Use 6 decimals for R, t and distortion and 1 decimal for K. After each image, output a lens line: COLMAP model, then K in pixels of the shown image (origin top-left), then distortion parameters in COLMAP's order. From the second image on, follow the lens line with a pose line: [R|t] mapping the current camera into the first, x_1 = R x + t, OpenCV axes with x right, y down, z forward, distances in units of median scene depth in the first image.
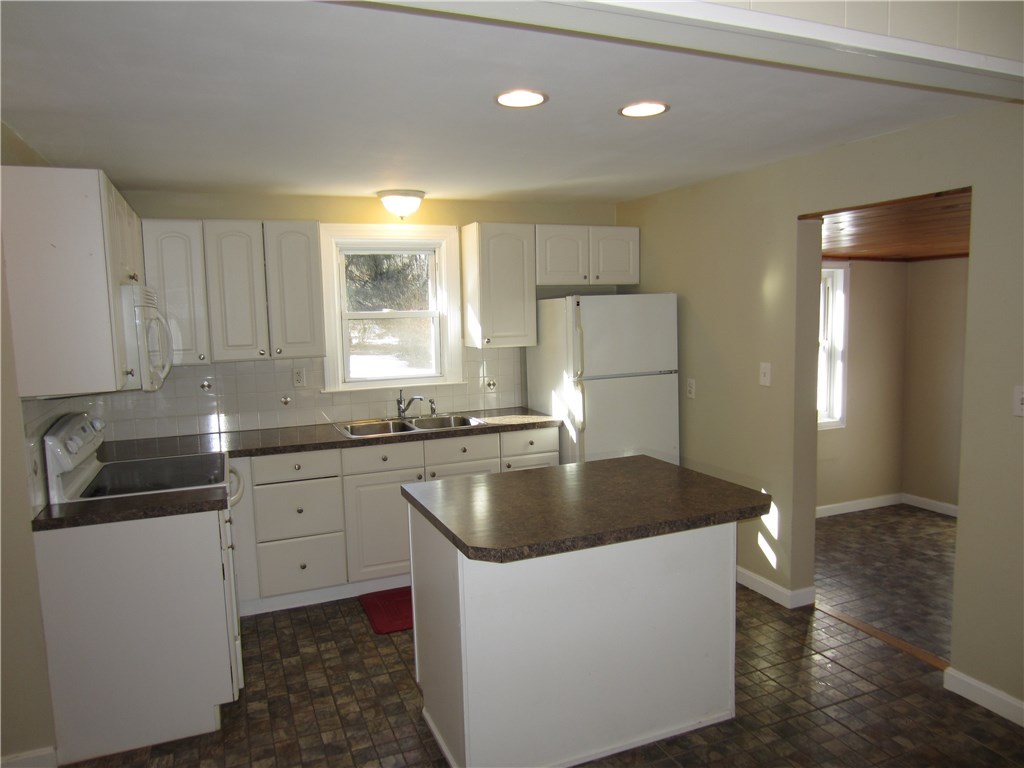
lens RADIAL K [[732.2, 0, 515.3], [0, 732.2, 386.3], [0, 0, 1]] dist [-0.031196, 0.013468]
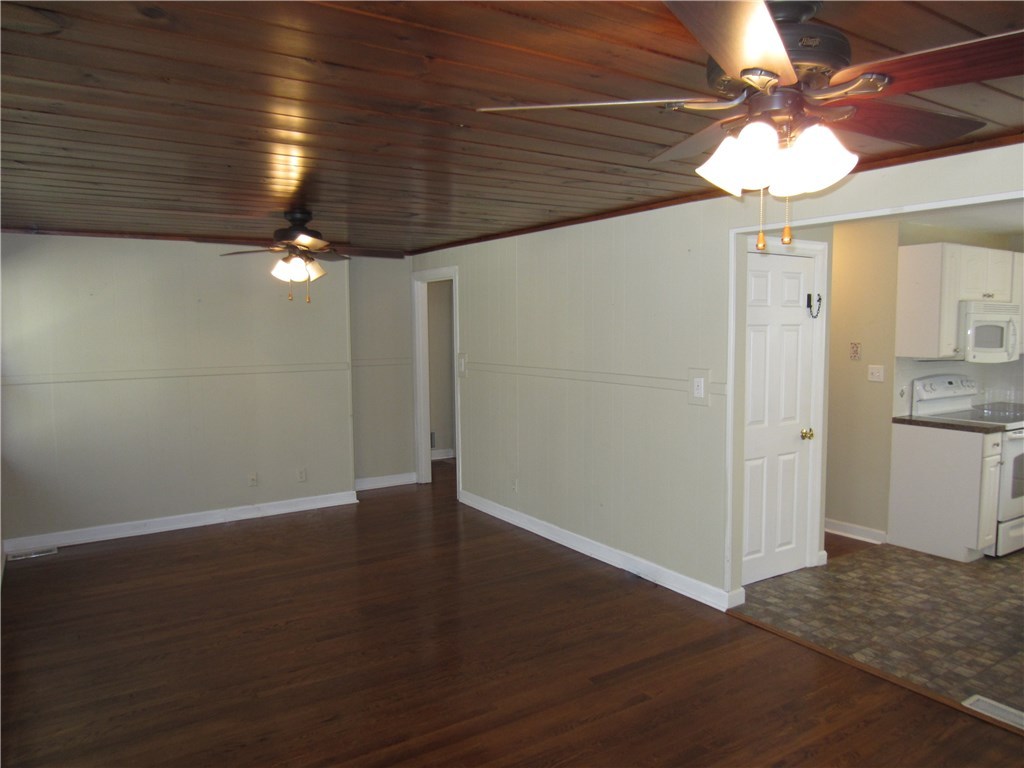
lens RADIAL K [[732.2, 0, 513.3], [0, 732.2, 387.3], [0, 0, 1]] dist [-0.031196, 0.013468]
pose [[0.182187, 0.110303, -0.977057, 0.636587], [-0.107598, 0.989957, 0.091696, 0.015884], [0.977359, 0.088424, 0.192226, -0.252032]]
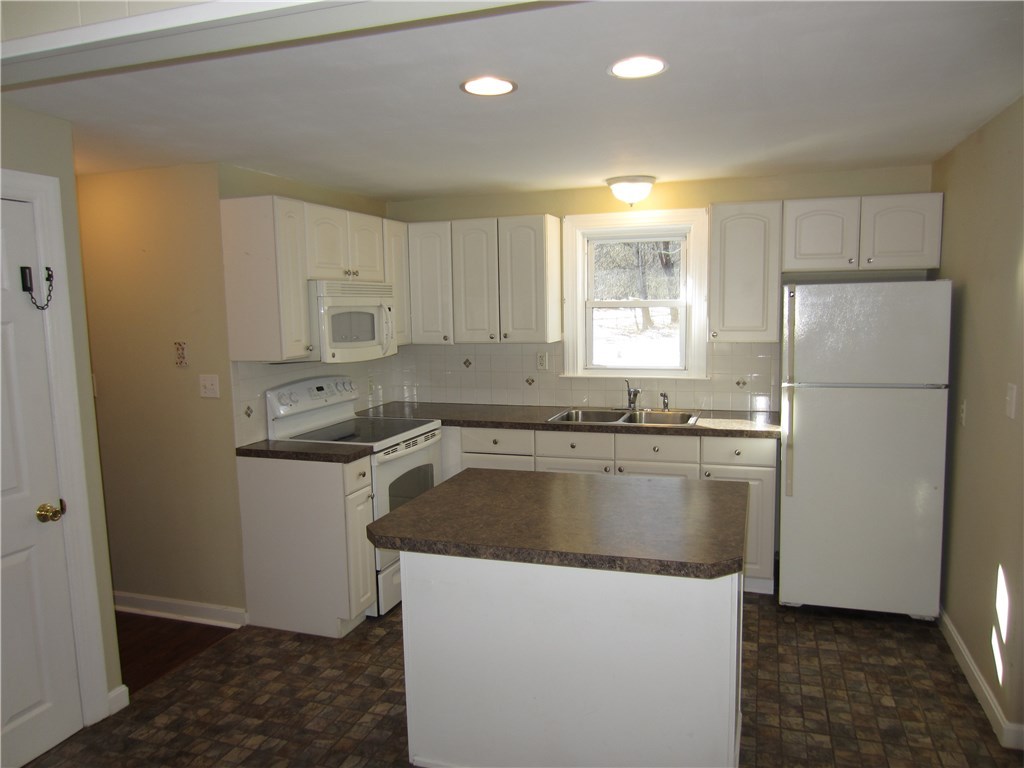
lens RADIAL K [[732.2, 0, 514.7], [0, 732.2, 387.0], [0, 0, 1]] dist [-0.031196, 0.013468]
pose [[0.750828, 0.089766, -0.654369, 0.375377], [-0.072090, 0.995940, 0.053907, -0.028481], [0.656552, 0.006699, 0.754251, 0.157374]]
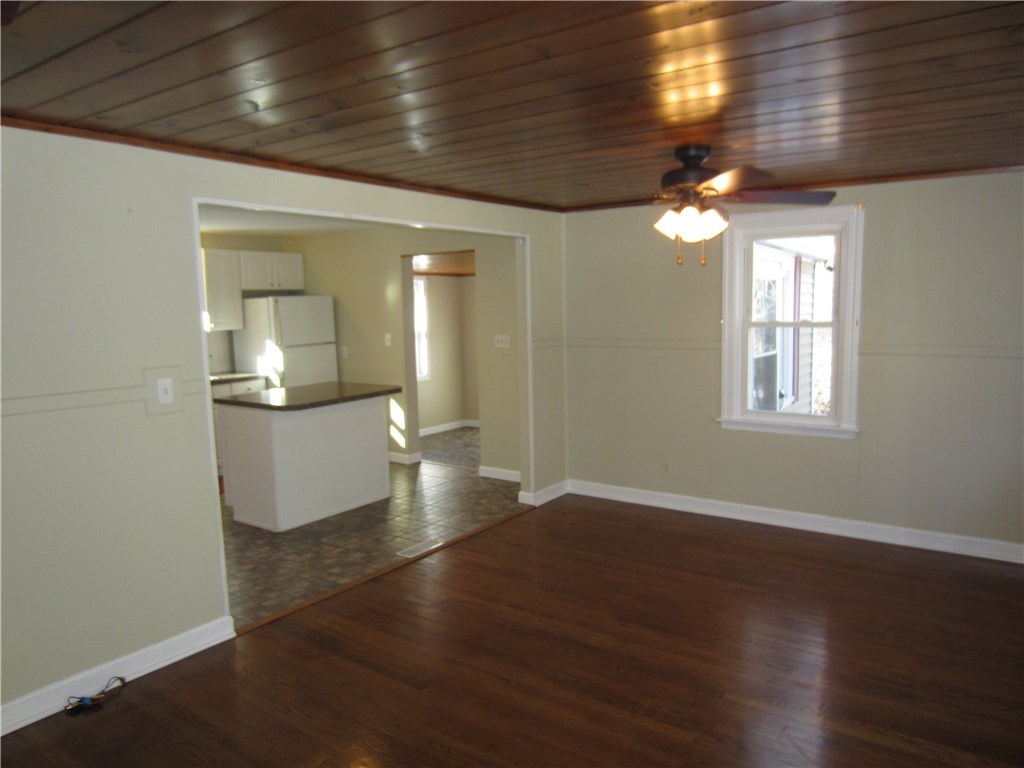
lens RADIAL K [[732.2, 0, 532.2], [0, 732.2, 385.3], [0, 0, 1]] dist [-0.031196, 0.013468]
pose [[0.841601, -0.054001, 0.537394, -0.300568], [0.055880, 0.998355, 0.012807, 0.080871], [-0.537201, 0.019251, 0.843234, -0.642560]]
